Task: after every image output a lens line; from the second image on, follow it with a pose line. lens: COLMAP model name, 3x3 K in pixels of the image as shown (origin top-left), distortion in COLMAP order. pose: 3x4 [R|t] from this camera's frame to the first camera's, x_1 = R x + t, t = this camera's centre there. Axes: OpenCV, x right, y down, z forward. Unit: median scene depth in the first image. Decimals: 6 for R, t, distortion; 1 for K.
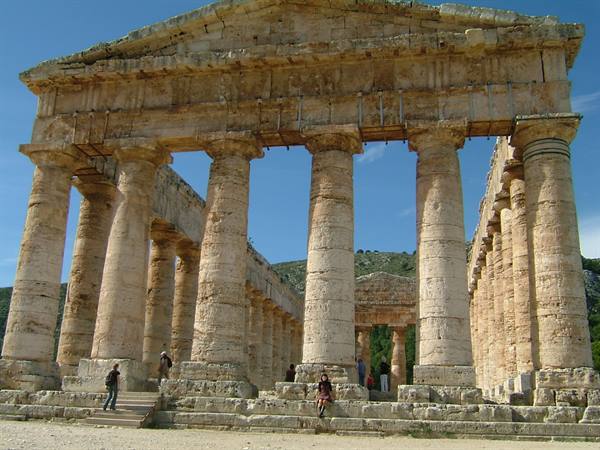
lens RADIAL K [[657.4, 0, 316.5], [0, 657.4, 225.4], [0, 0, 1]] dist [-0.091013, 0.025285]
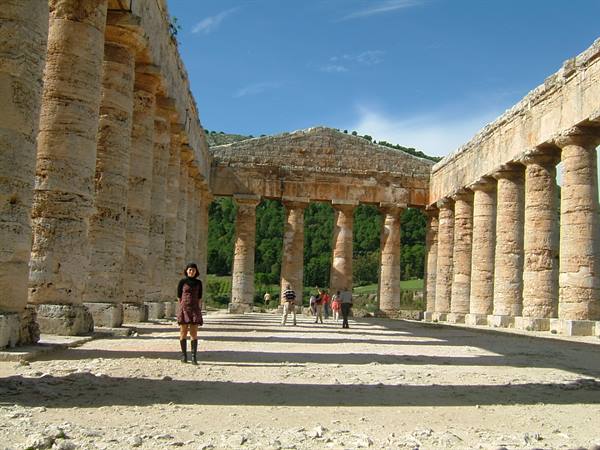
lens RADIAL K [[657.4, 0, 316.5], [0, 657.4, 225.4], [0, 0, 1]] dist [-0.091013, 0.025285]
pose [[0.968287, 0.042132, 0.246264, -0.172720], [-0.084200, 0.983046, 0.162886, 0.135006], [-0.235226, -0.178456, 0.955417, 0.689187]]
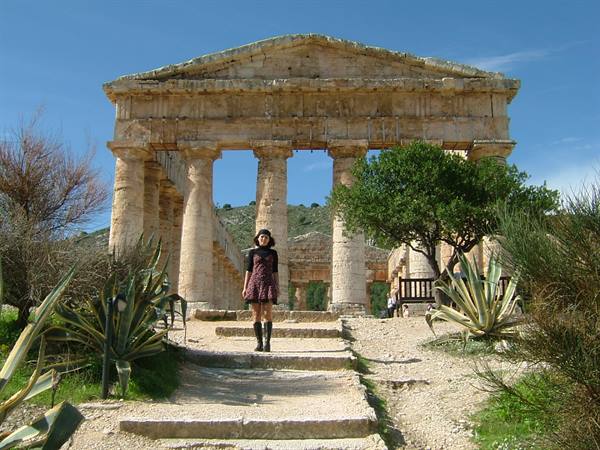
lens RADIAL K [[843.9, 0, 300.0], [0, 843.9, 225.0], [0, 0, 1]] dist [-0.106768, 0.027621]
pose [[0.983247, 0.009609, 0.182022, -0.395096], [-0.023849, 0.996807, 0.076206, -0.099070], [-0.180709, -0.079270, 0.980337, -0.759011]]
